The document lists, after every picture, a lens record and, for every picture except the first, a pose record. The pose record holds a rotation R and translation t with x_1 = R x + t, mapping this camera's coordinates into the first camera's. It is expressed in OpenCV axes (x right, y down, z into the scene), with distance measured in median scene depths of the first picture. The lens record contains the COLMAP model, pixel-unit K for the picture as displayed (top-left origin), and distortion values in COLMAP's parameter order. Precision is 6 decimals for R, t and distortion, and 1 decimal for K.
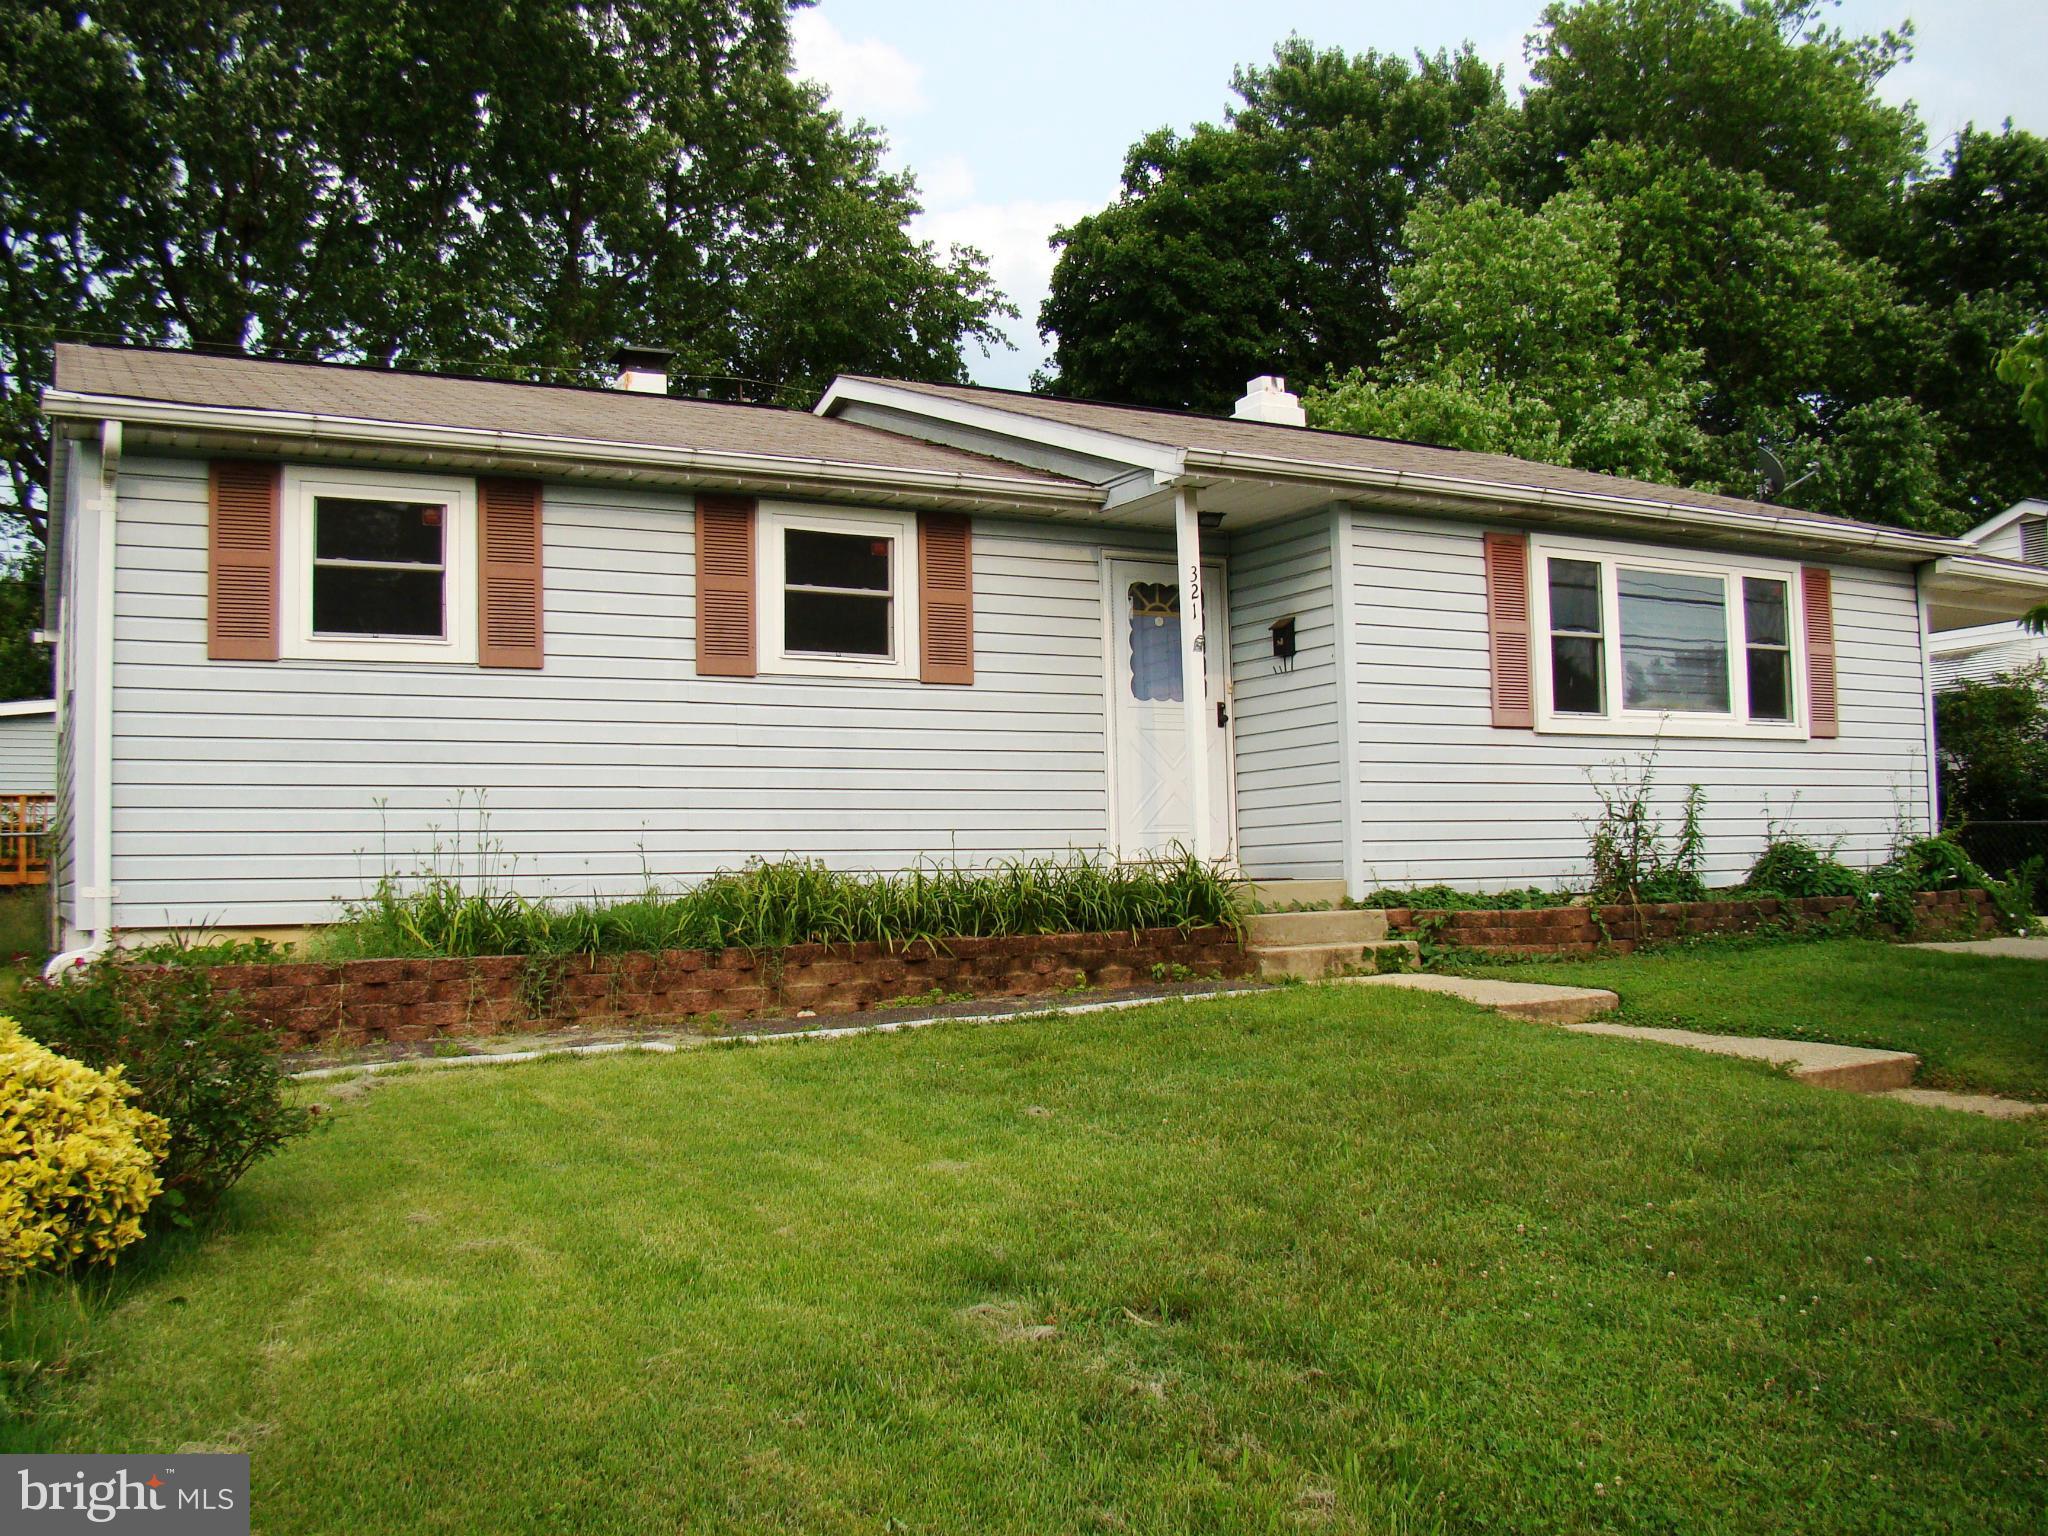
lens RADIAL K [[1738.6, 0, 1024.0], [0, 1738.6, 768.0], [0, 0, 1]] dist [-0.005252, -0.001991]
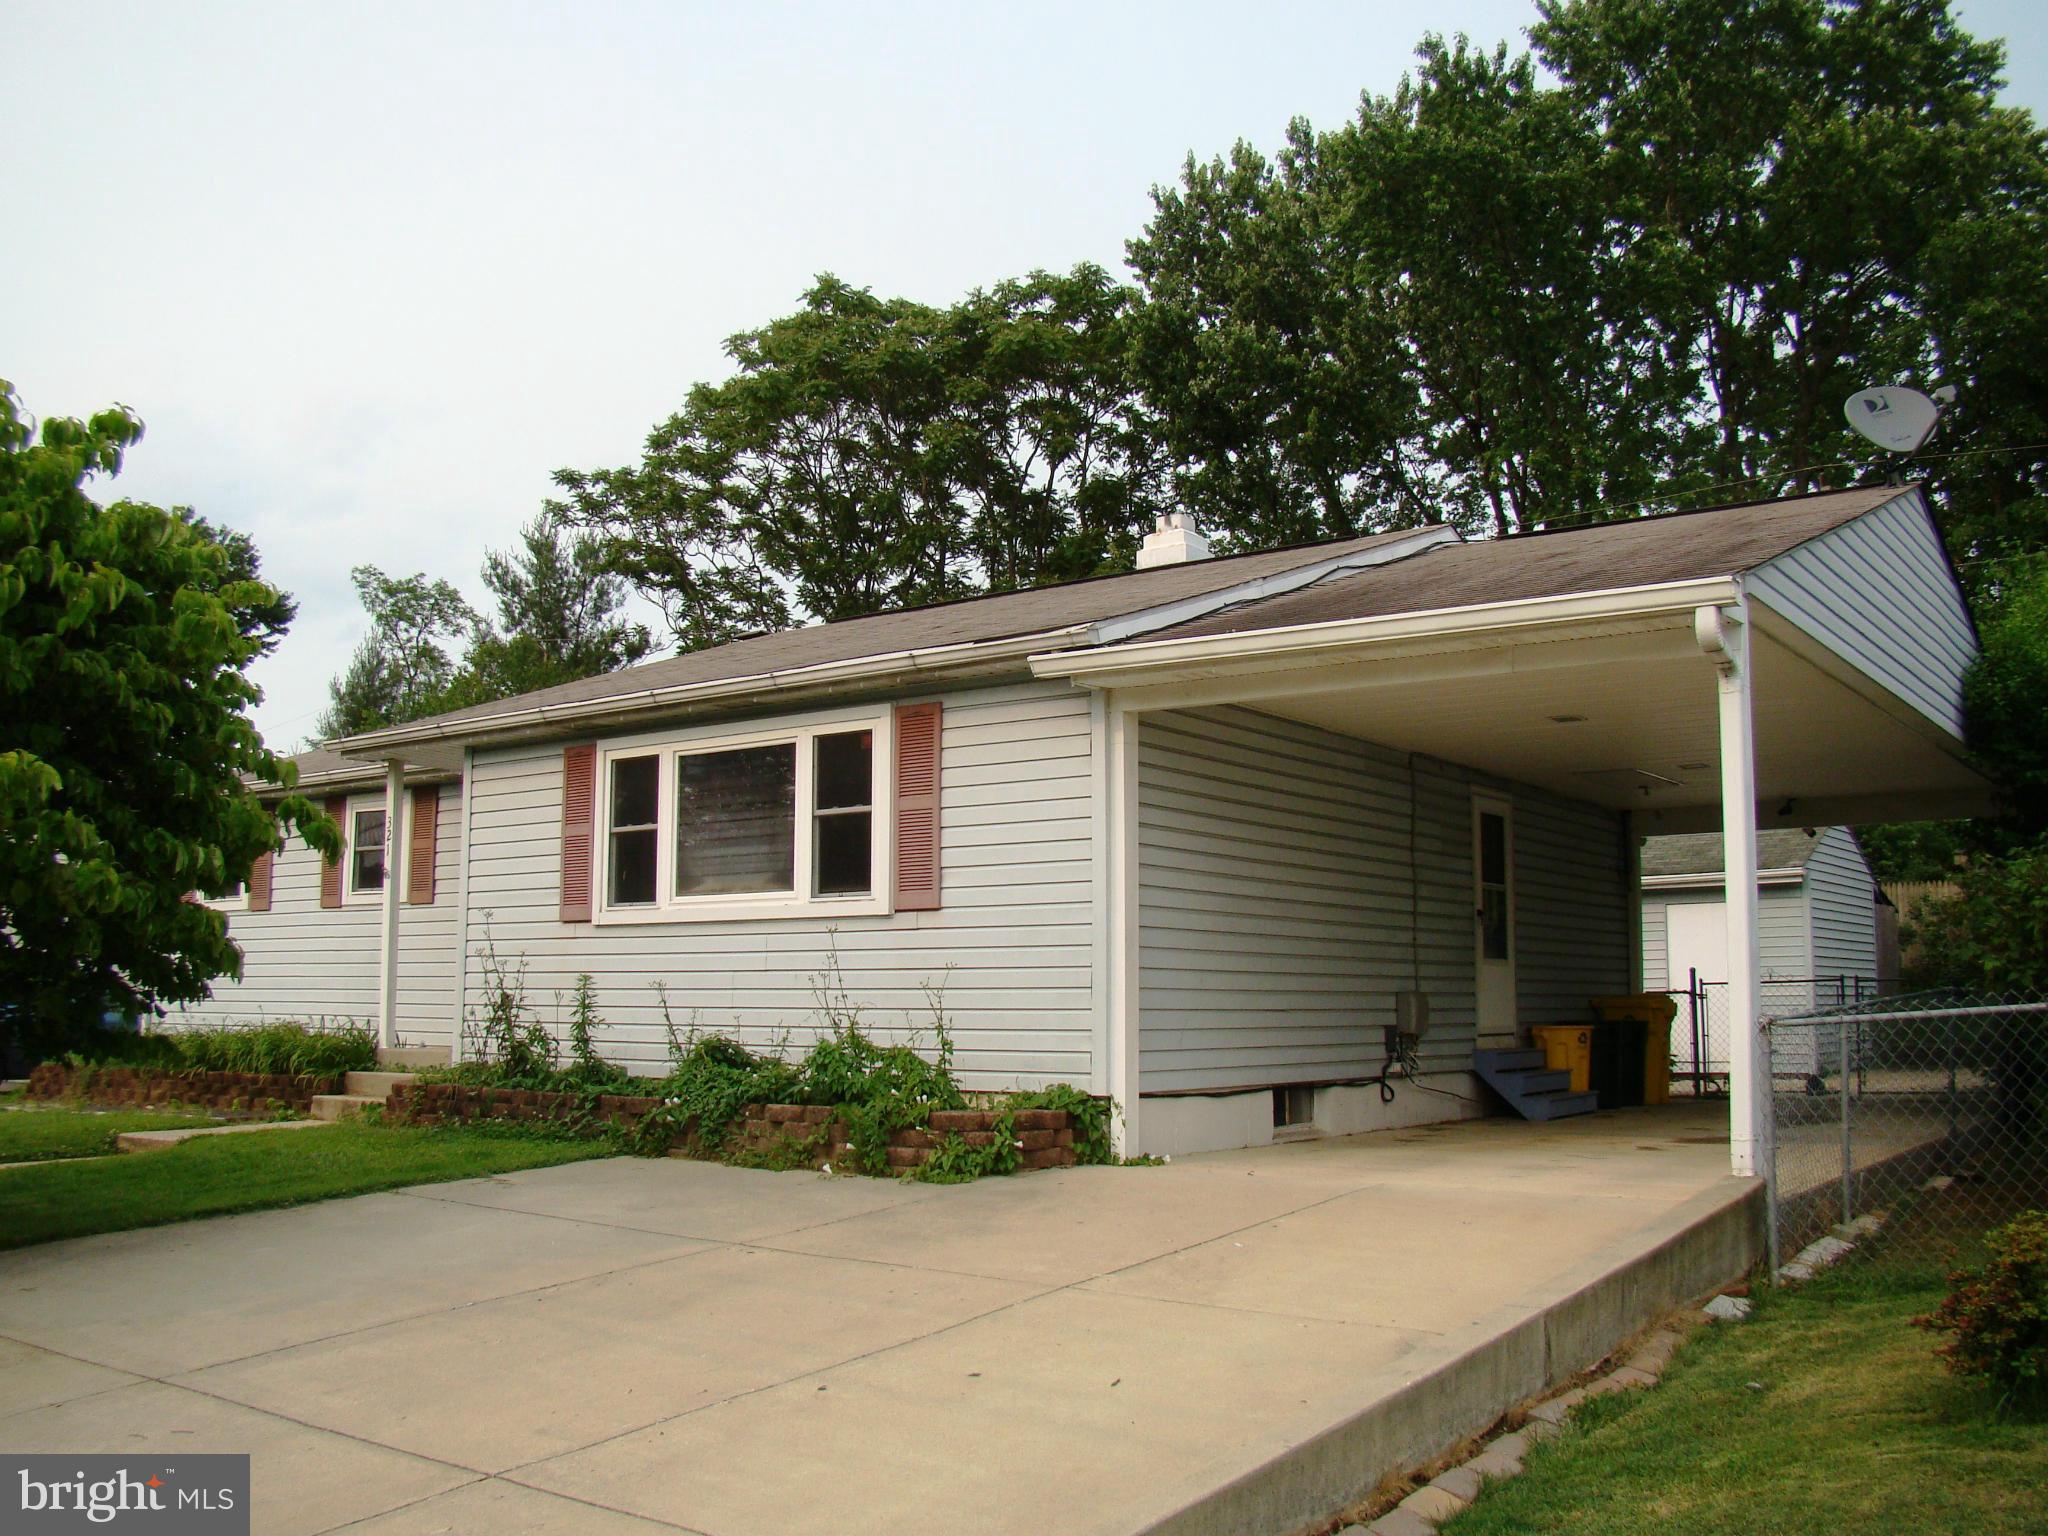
lens RADIAL K [[1926.8, 0, 1024.0], [0, 1926.8, 768.0], [0, 0, 1]] dist [-0.335985, -0.001164]
pose [[0.399769, -0.105354, -0.910541, 1.422970], [0.031068, 0.994359, -0.101412, 0.009936], [0.916089, 0.012252, 0.400787, 0.740595]]
